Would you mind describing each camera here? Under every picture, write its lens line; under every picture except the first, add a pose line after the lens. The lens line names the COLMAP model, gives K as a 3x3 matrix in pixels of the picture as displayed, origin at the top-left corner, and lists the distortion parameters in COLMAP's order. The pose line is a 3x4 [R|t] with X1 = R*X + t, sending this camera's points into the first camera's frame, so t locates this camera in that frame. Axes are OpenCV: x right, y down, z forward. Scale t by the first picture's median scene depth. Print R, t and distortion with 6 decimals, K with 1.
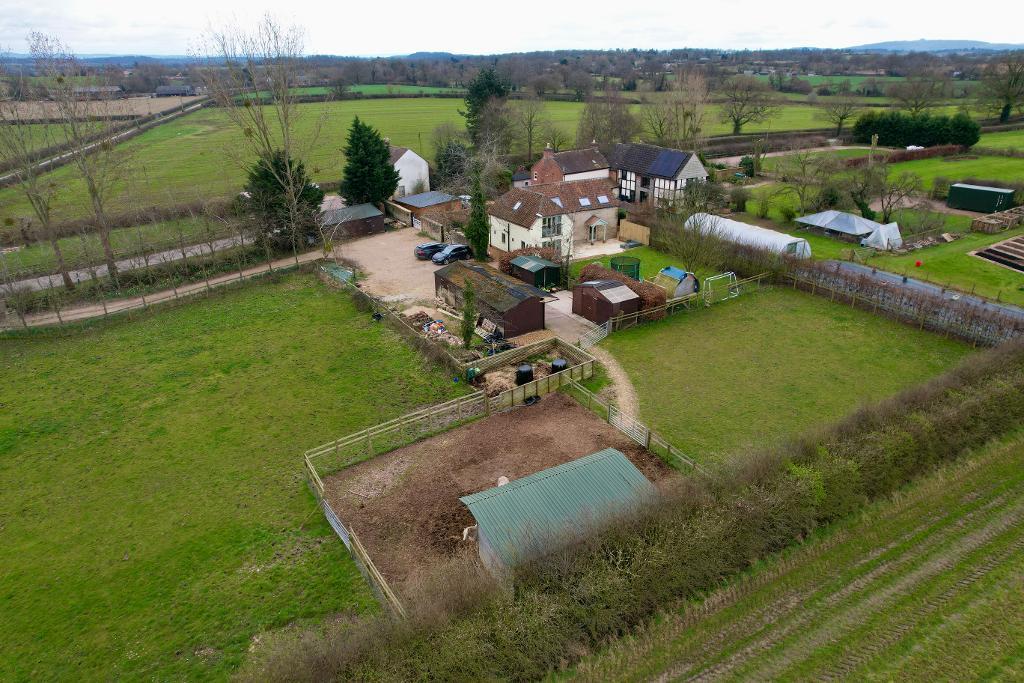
lens RADIAL K [[655.8, 0, 509.1], [0, 655.8, 343.7], [0, 0, 1]] dist [-0.087970, 0.079056]
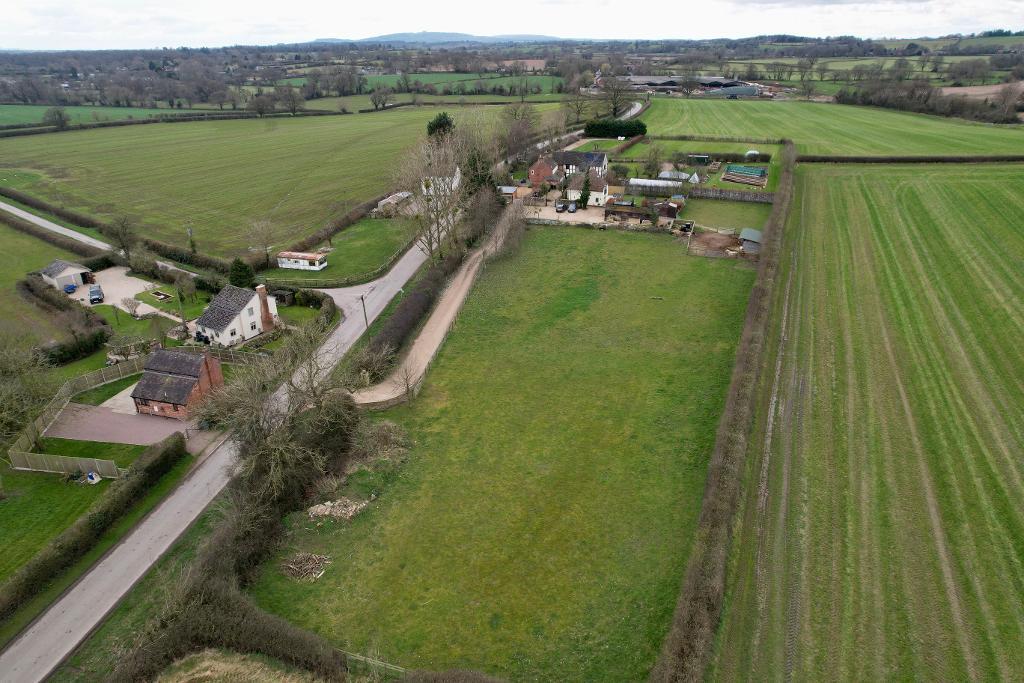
lens RADIAL K [[655.8, 0, 509.1], [0, 655.8, 343.7], [0, 0, 1]] dist [-0.087970, 0.079056]
pose [[0.795343, -0.252748, 0.550952, -1.614639], [0.246243, 0.965265, 0.087342, 0.065600], [-0.553890, 0.066201, 0.829954, -0.717240]]
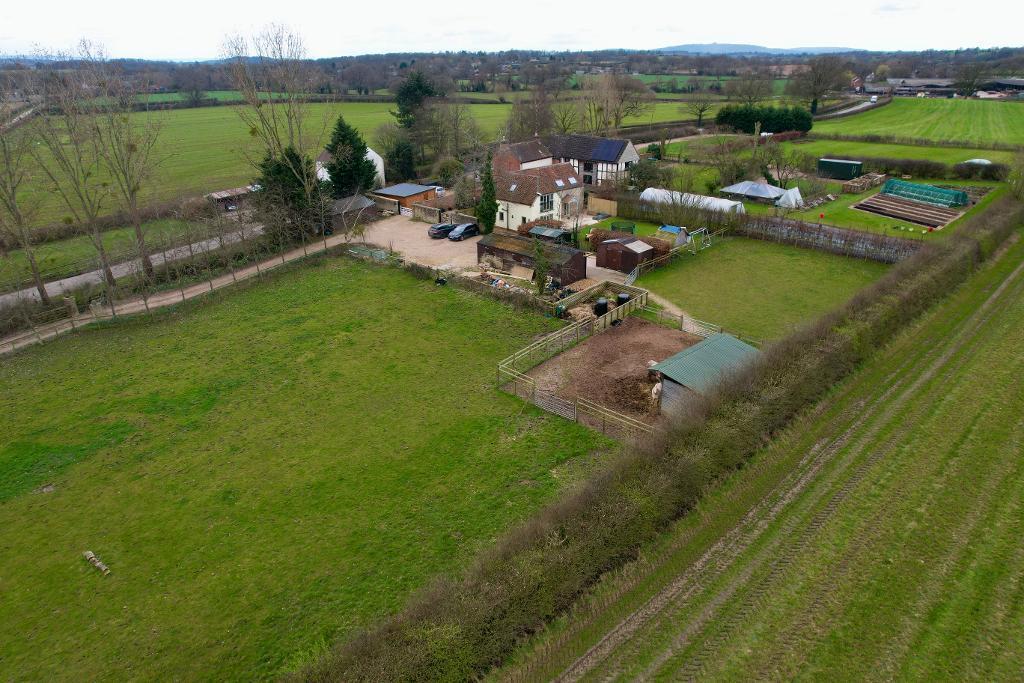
lens RADIAL K [[655.8, 0, 509.1], [0, 655.8, 343.7], [0, 0, 1]] dist [-0.087970, 0.079056]
pose [[0.969719, -0.098076, 0.223664, -0.284688], [0.098792, 0.995076, 0.008012, 0.058099], [-0.223349, 0.014327, 0.974633, -0.139314]]
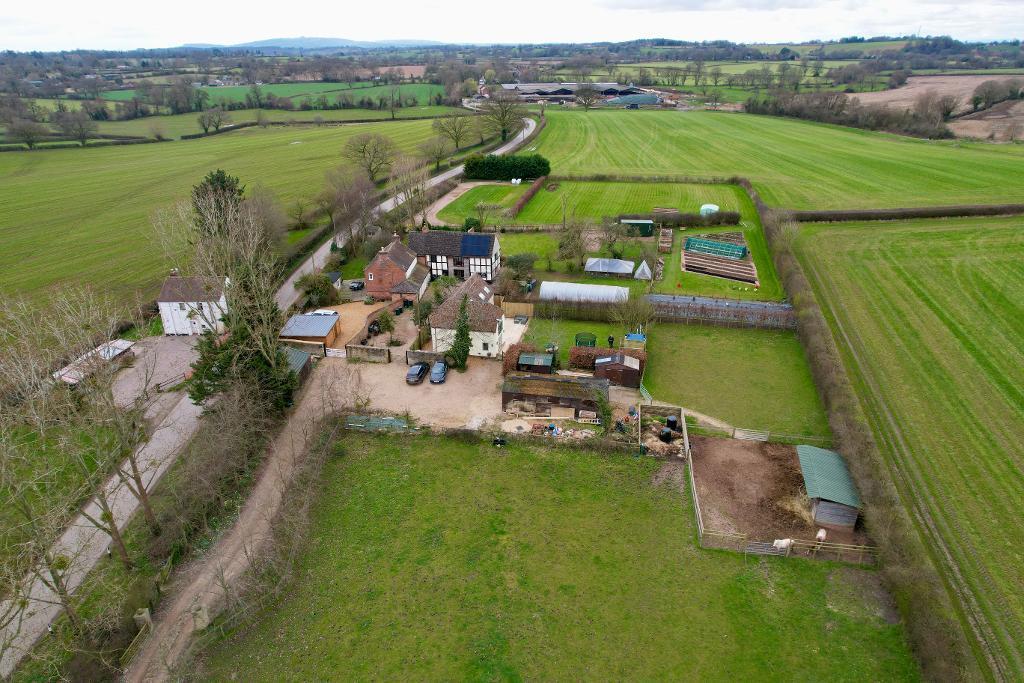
lens RADIAL K [[655.8, 0, 509.1], [0, 655.8, 343.7], [0, 0, 1]] dist [-0.087970, 0.079056]
pose [[0.686165, -0.299550, 0.662908, -0.752403], [0.295593, 0.947470, 0.122173, -0.286699], [-0.664682, 0.112120, 0.738666, 0.052318]]
